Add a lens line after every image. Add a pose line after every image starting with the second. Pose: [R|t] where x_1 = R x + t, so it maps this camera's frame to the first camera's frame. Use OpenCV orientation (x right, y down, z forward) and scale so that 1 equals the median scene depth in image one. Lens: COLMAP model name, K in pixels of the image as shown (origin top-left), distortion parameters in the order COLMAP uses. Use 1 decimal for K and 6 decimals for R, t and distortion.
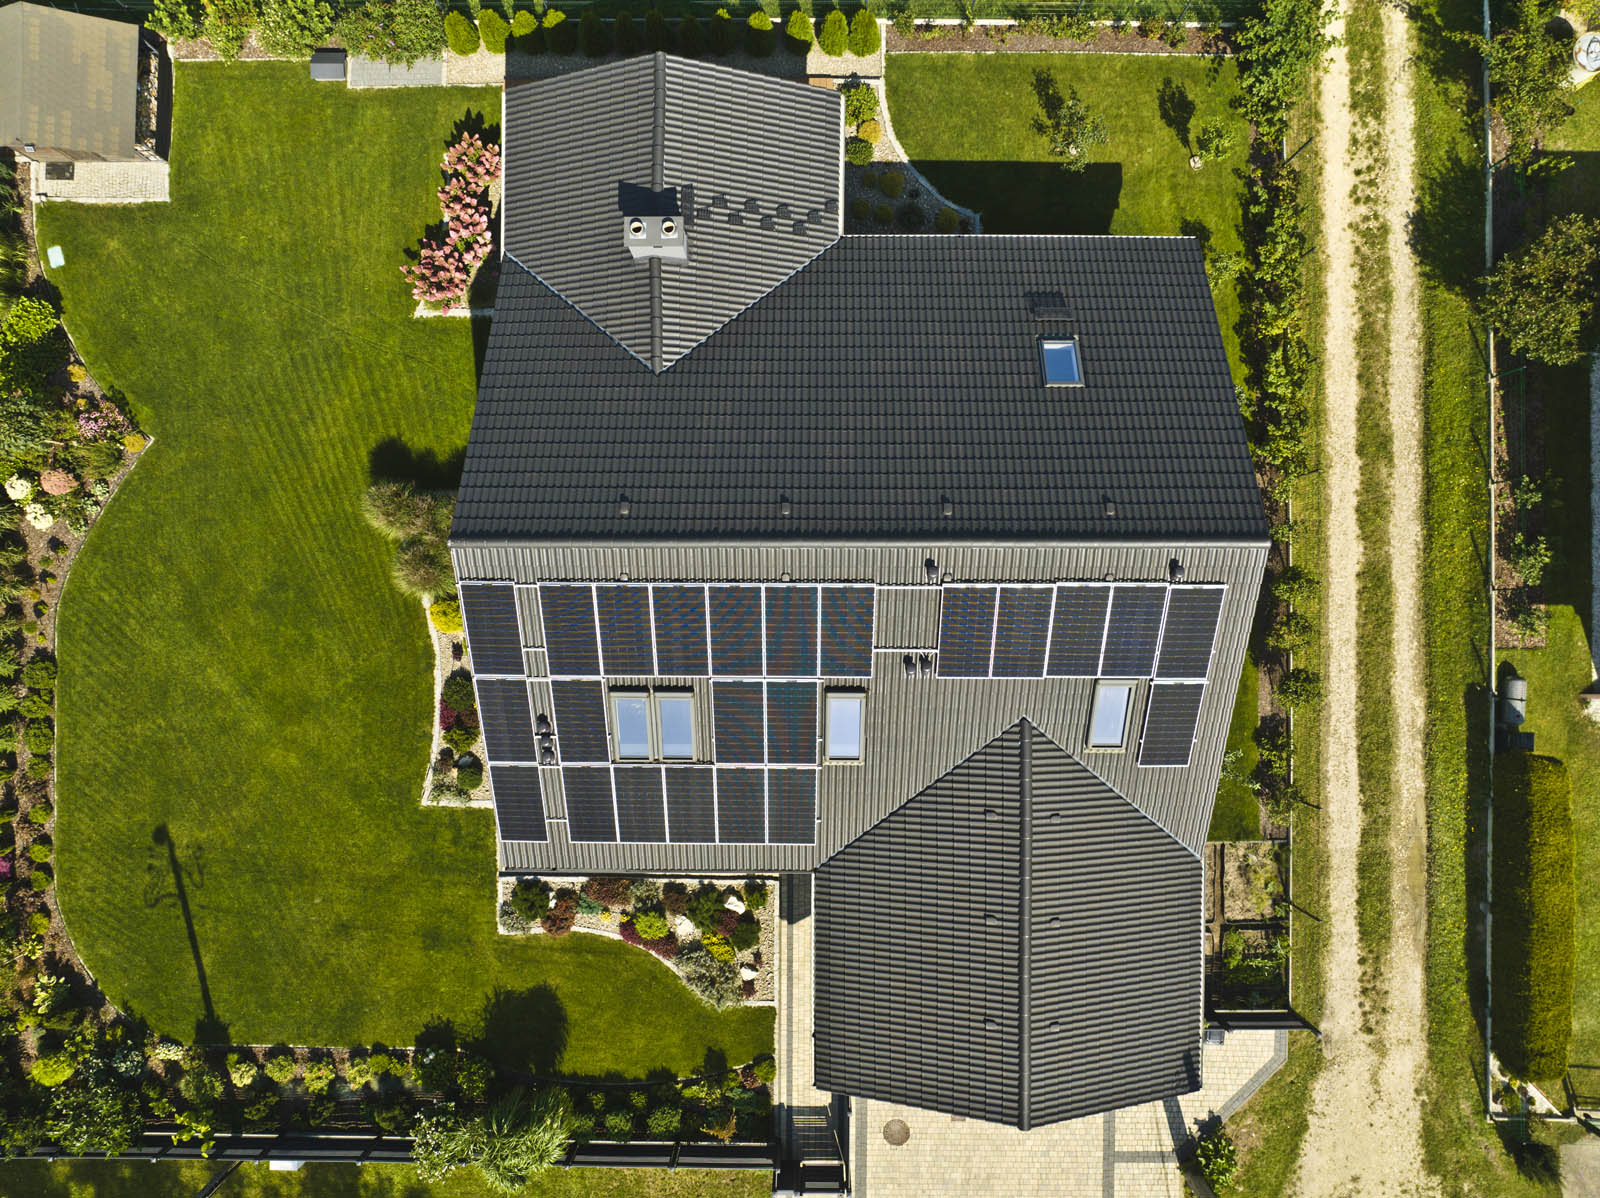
lens RADIAL K [[1103.5, 0, 799.6], [0, 1103.5, 599.2], [0, 0, 1]] dist [-0.033585, -0.003117]
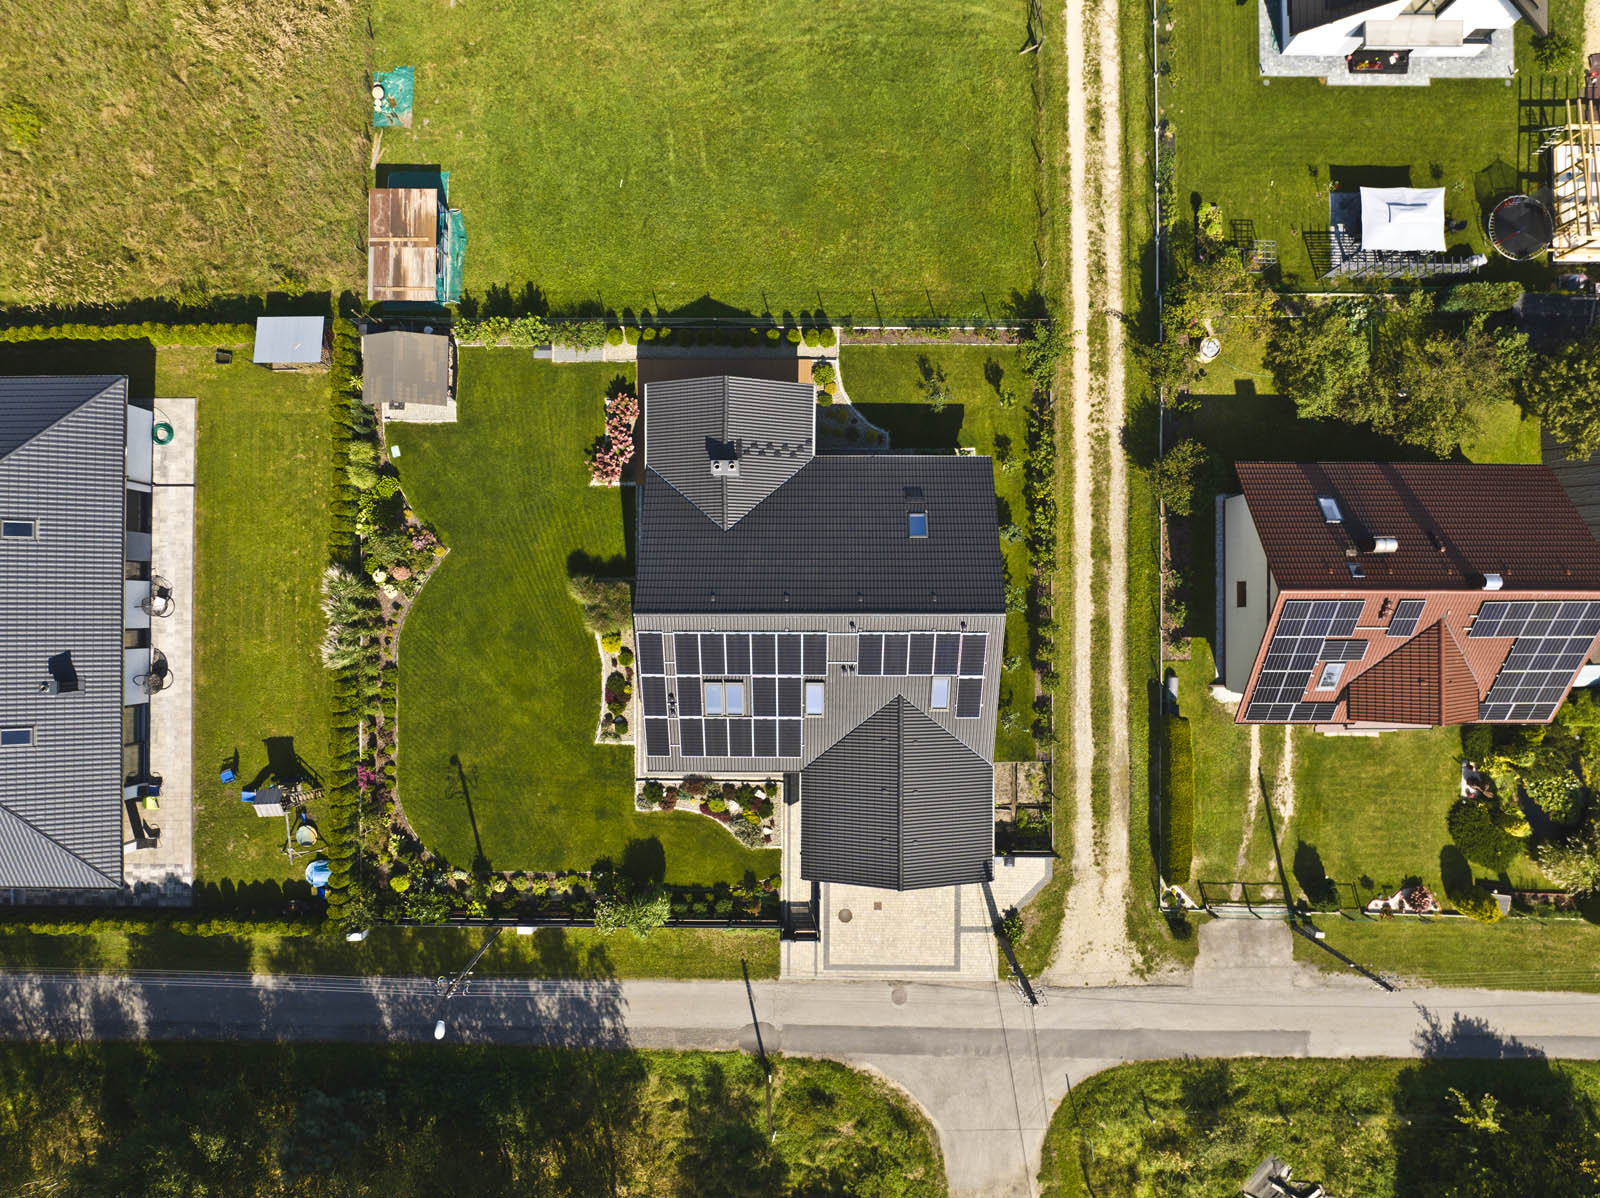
lens RADIAL K [[1103.5, 0, 799.6], [0, 1103.5, 600.2], [0, 0, 1]] dist [-0.033585, -0.003117]
pose [[0.999999, -0.000994, -0.001305, 0.012409], [0.000994, 0.999999, 0.000164, -0.060353], [0.001305, -0.000166, 0.999999, -0.909719]]
